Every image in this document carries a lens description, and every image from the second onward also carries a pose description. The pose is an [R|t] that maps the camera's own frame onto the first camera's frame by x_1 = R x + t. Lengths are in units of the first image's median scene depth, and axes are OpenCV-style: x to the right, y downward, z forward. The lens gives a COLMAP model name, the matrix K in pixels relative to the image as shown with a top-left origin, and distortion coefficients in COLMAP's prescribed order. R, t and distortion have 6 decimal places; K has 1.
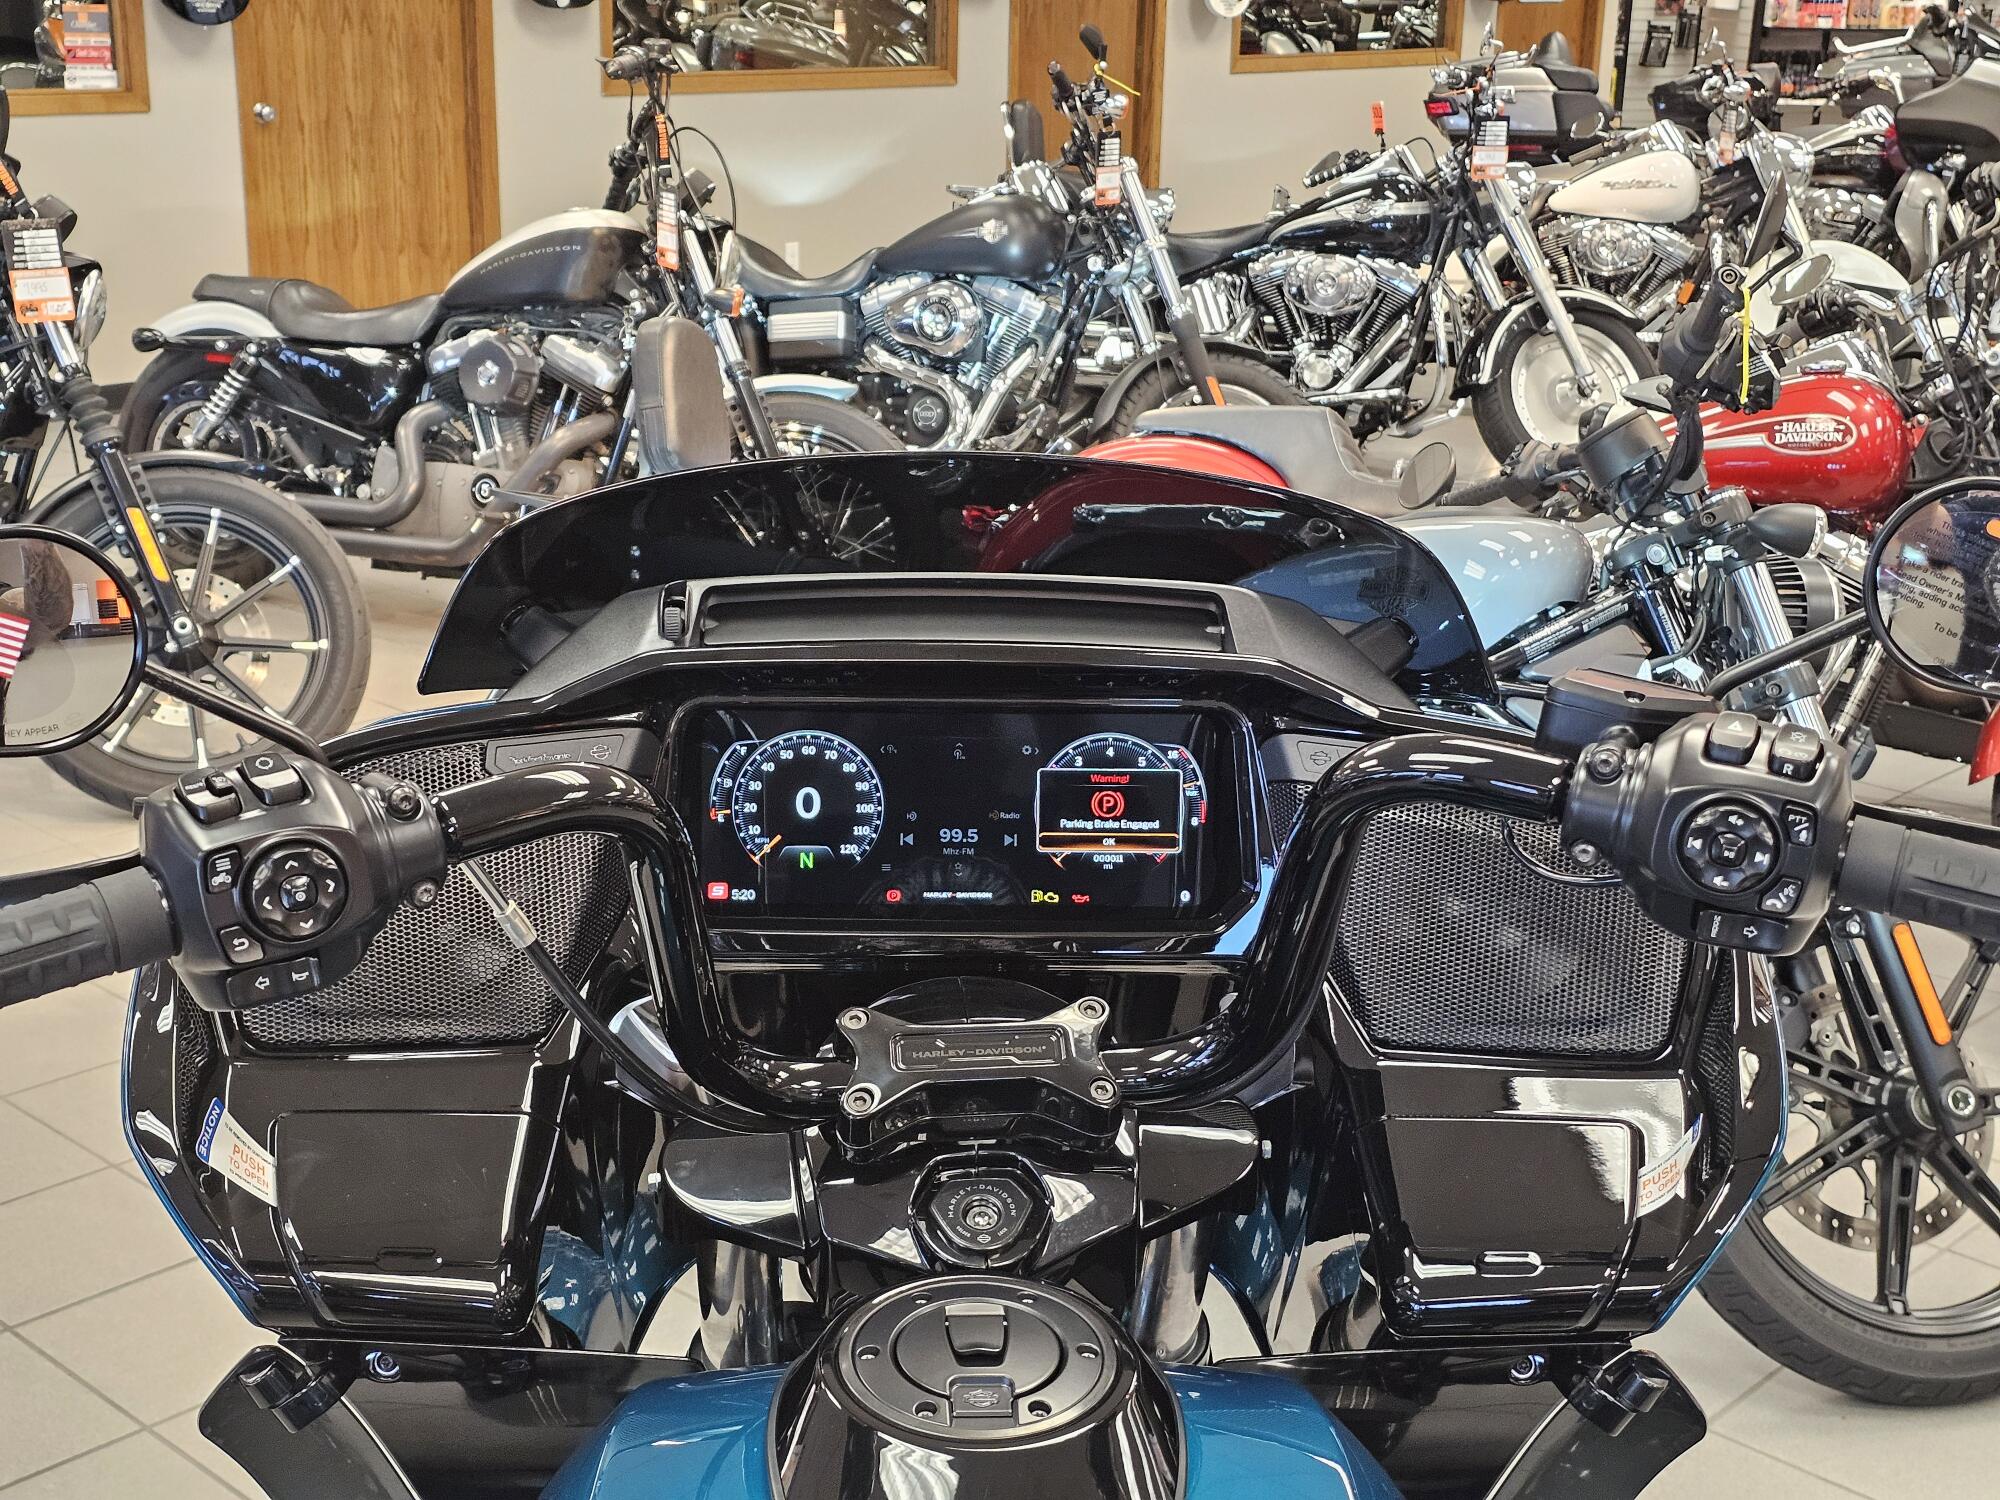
lens RADIAL K [[2692.5, 0, 1001.8], [0, 2692.5, 769.4], [0, 0, 1]] dist [0.068298, -0.073036]
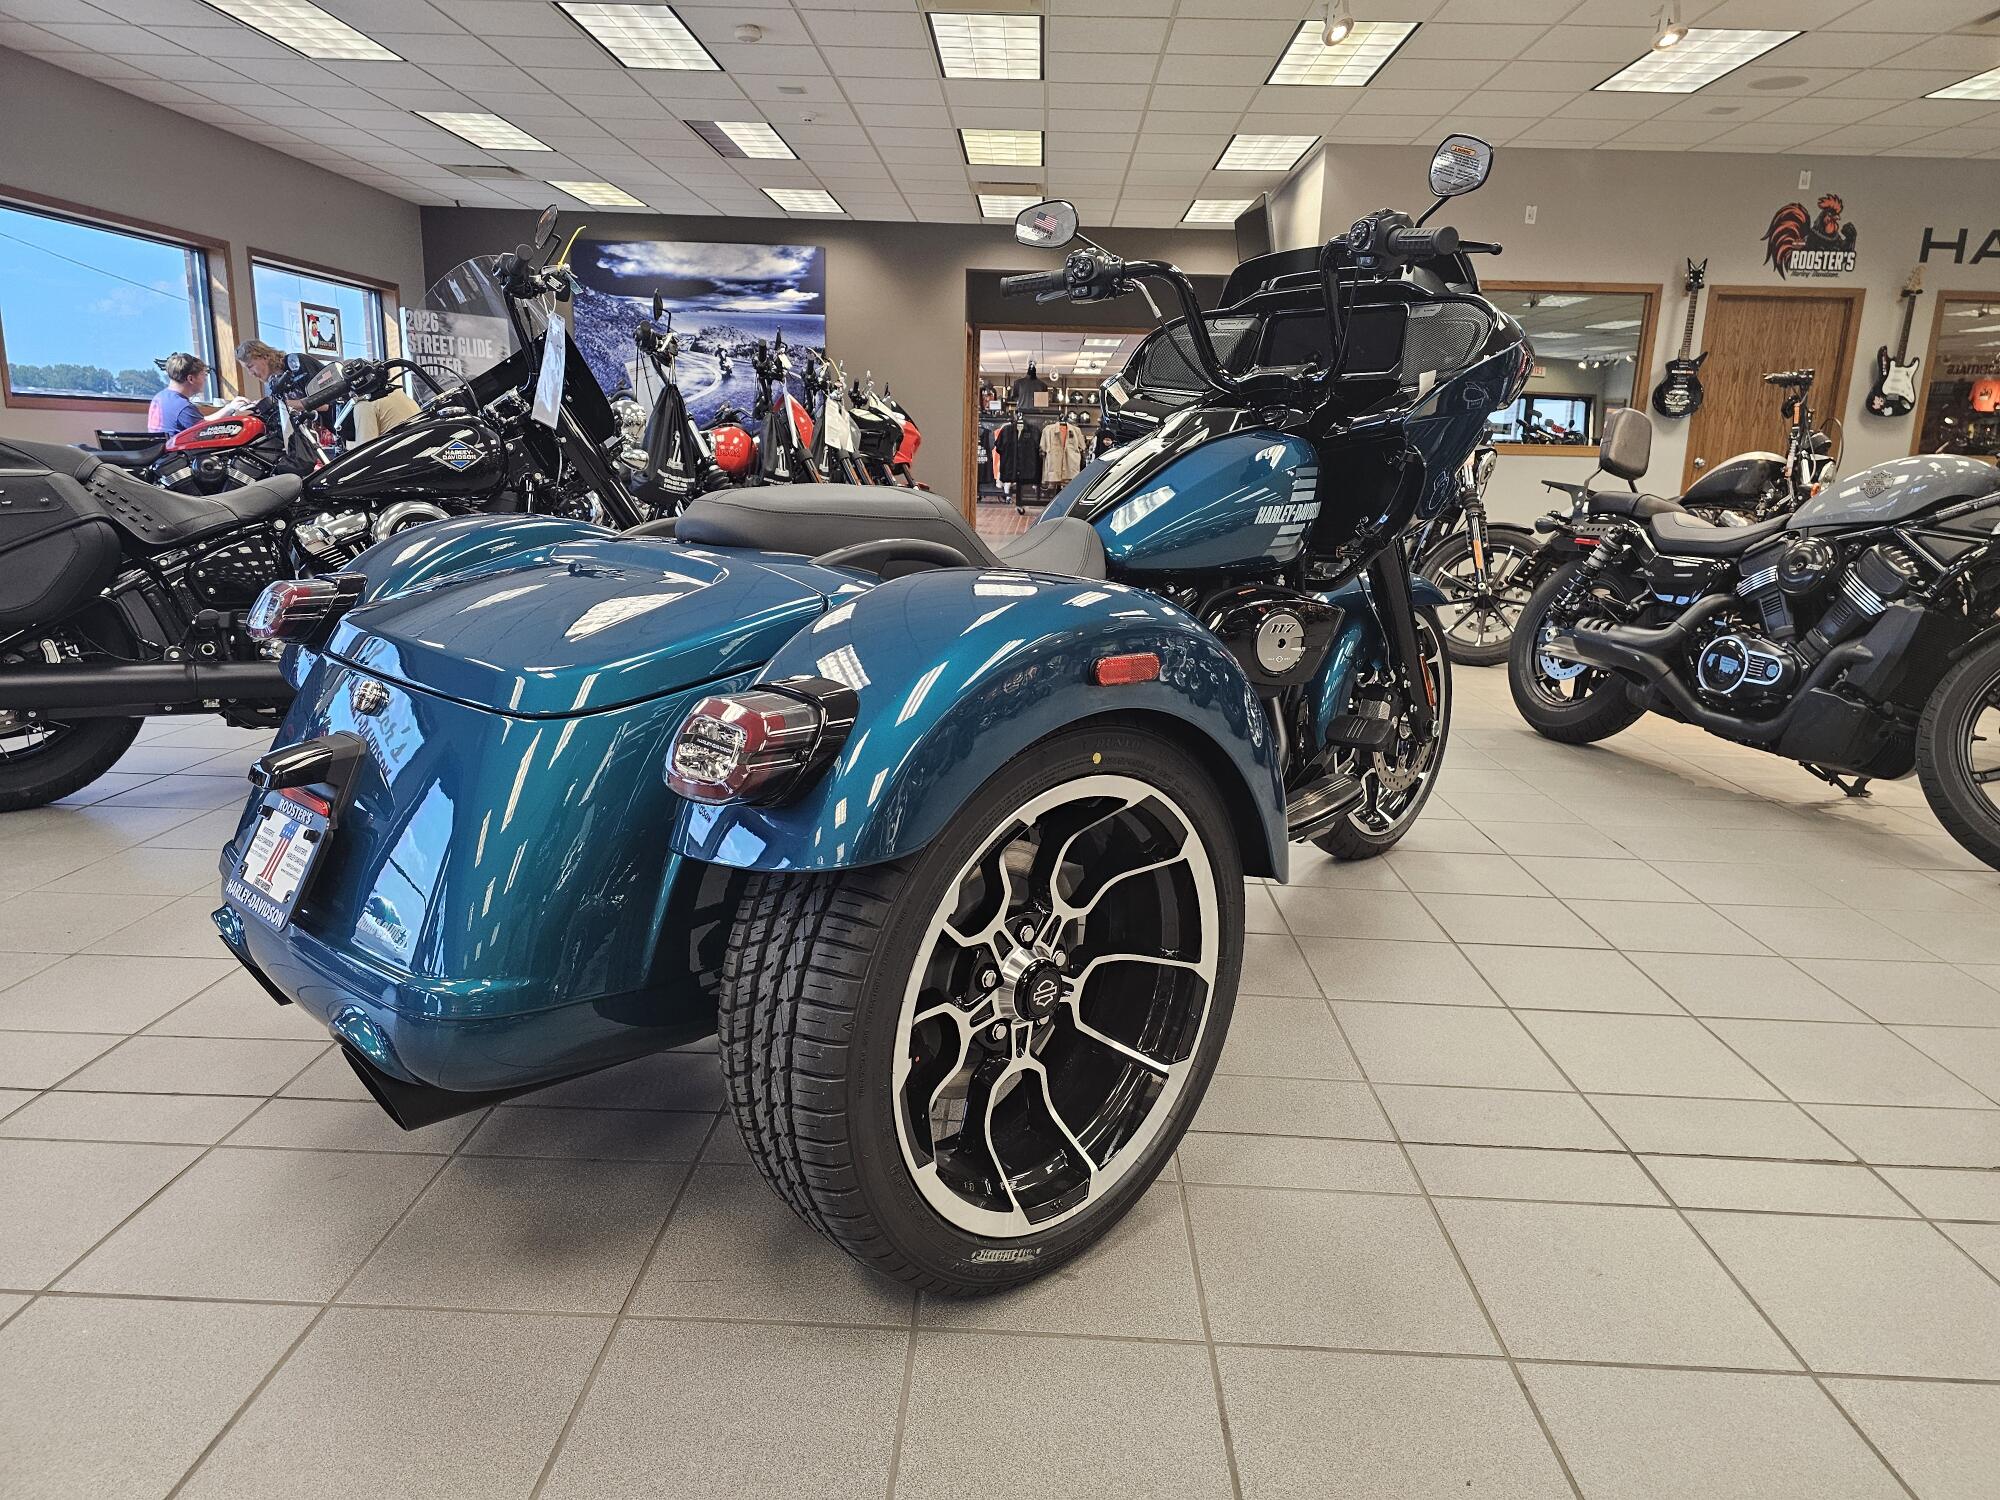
lens RADIAL K [[1351.7, 0, 985.0], [0, 1351.7, 730.8], [0, 0, 1]] dist [0.033744, -0.025781]
pose [[0.656579, 0.158640, -0.737385, 0.493285], [-0.244021, 0.969731, -0.008653, 0.291759], [0.713693, 0.185619, 0.675417, -0.188509]]
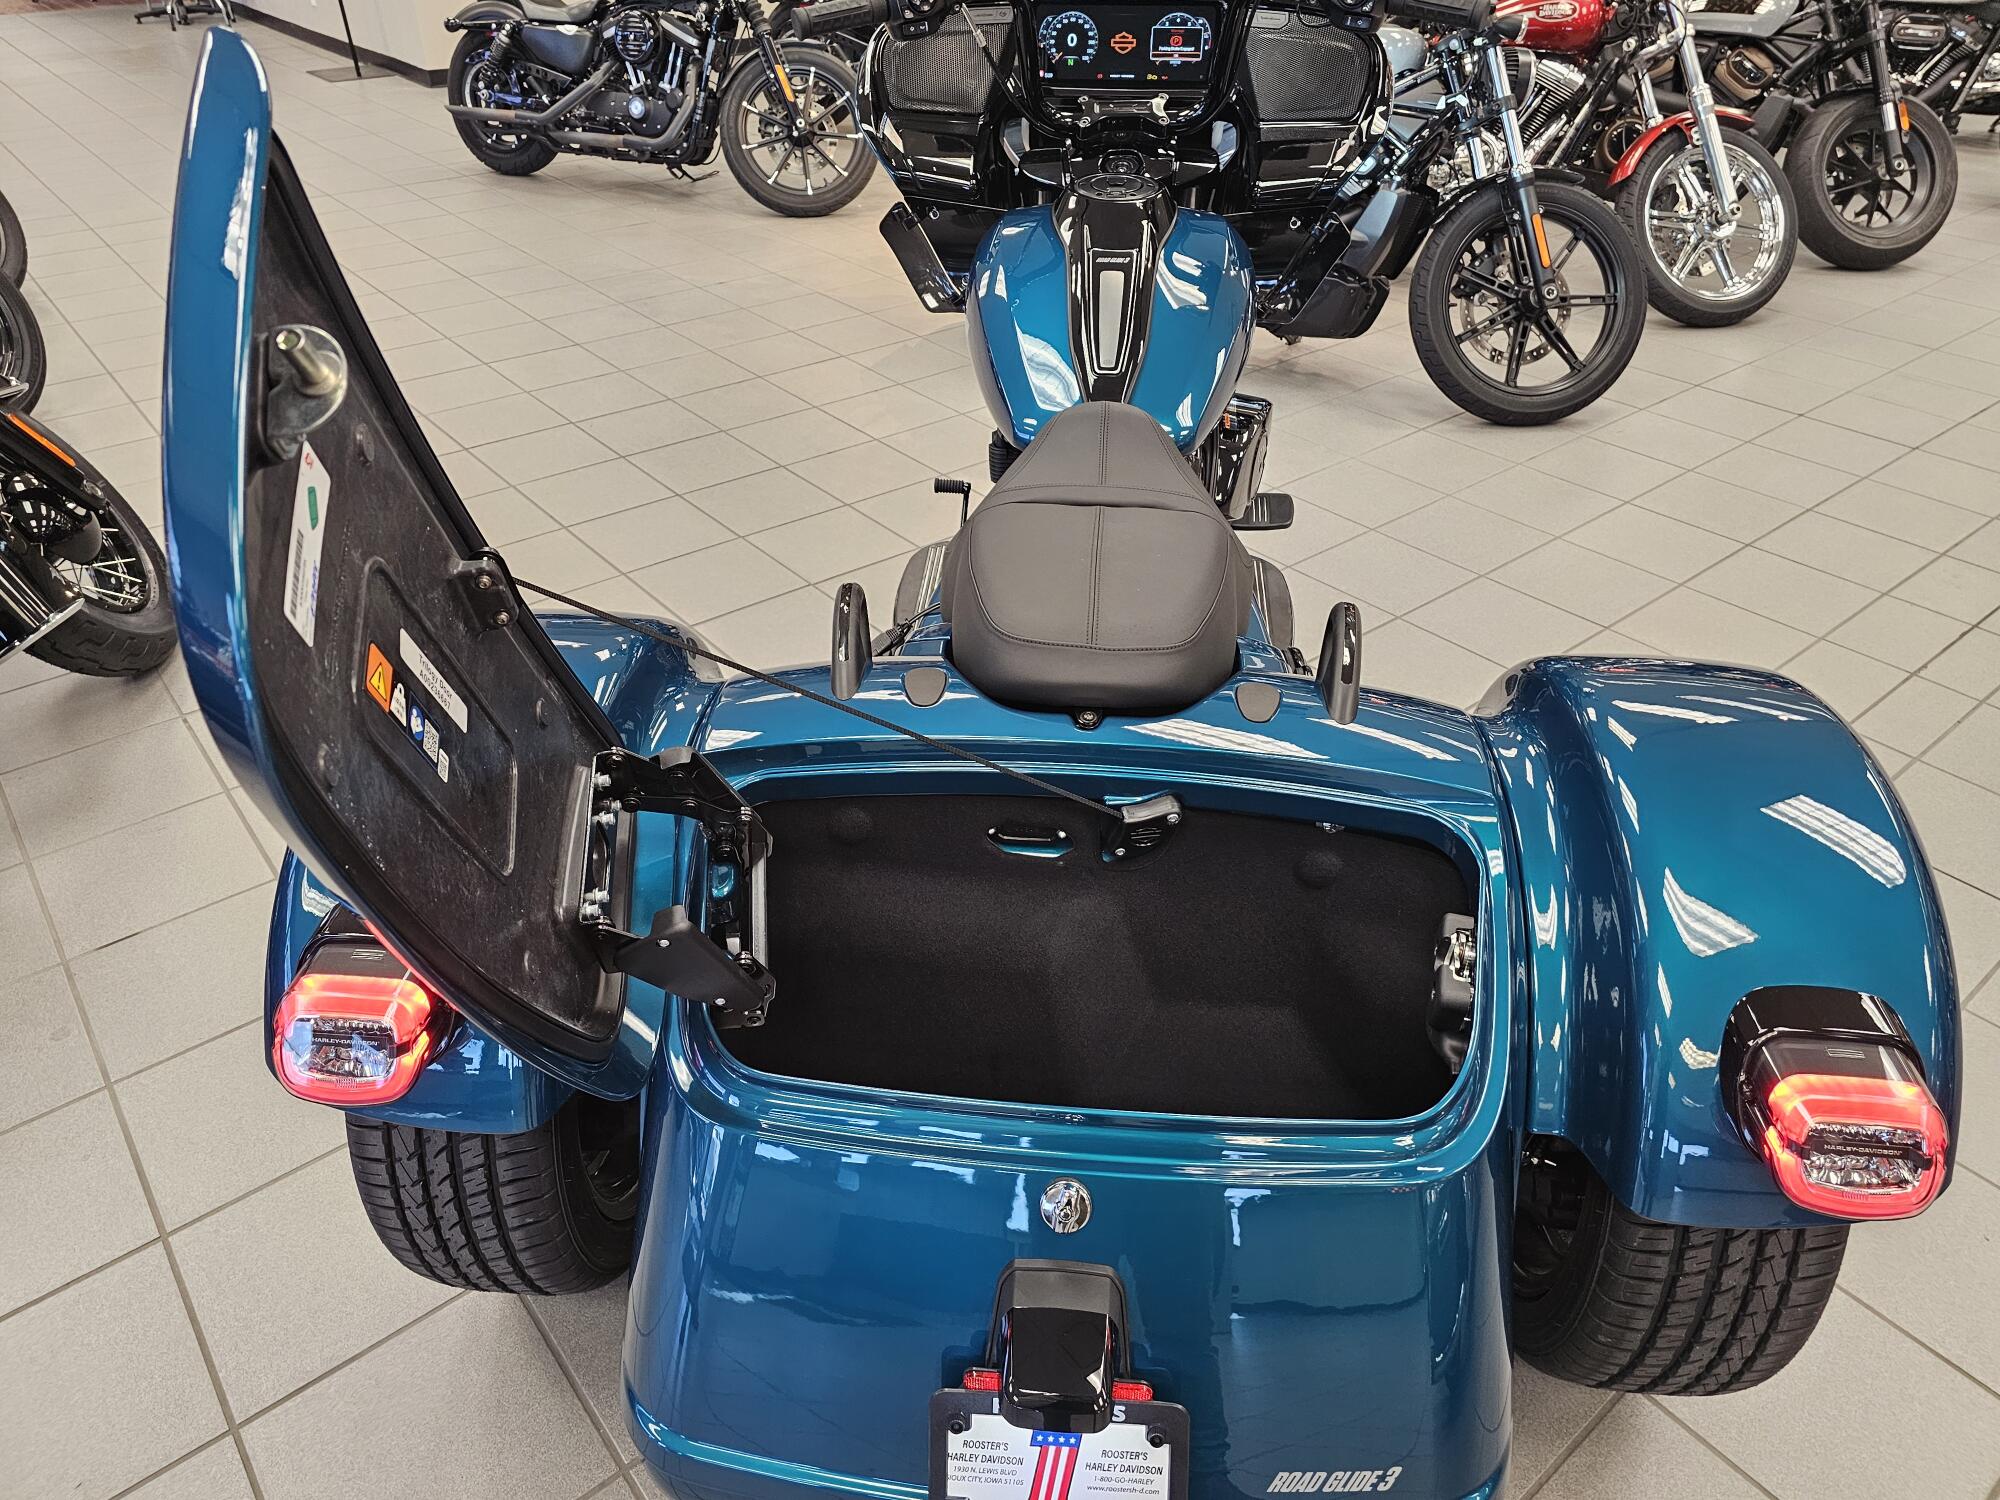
lens RADIAL K [[1351.7, 0, 985.0], [0, 1351.7, 730.8], [0, 0, 1]] dist [0.033744, -0.025781]
pose [[0.990435, 0.063049, -0.122730, 0.029021], [-0.024107, 0.954883, 0.296003, 0.135678], [0.135856, -0.290213, 0.947270, -0.290029]]
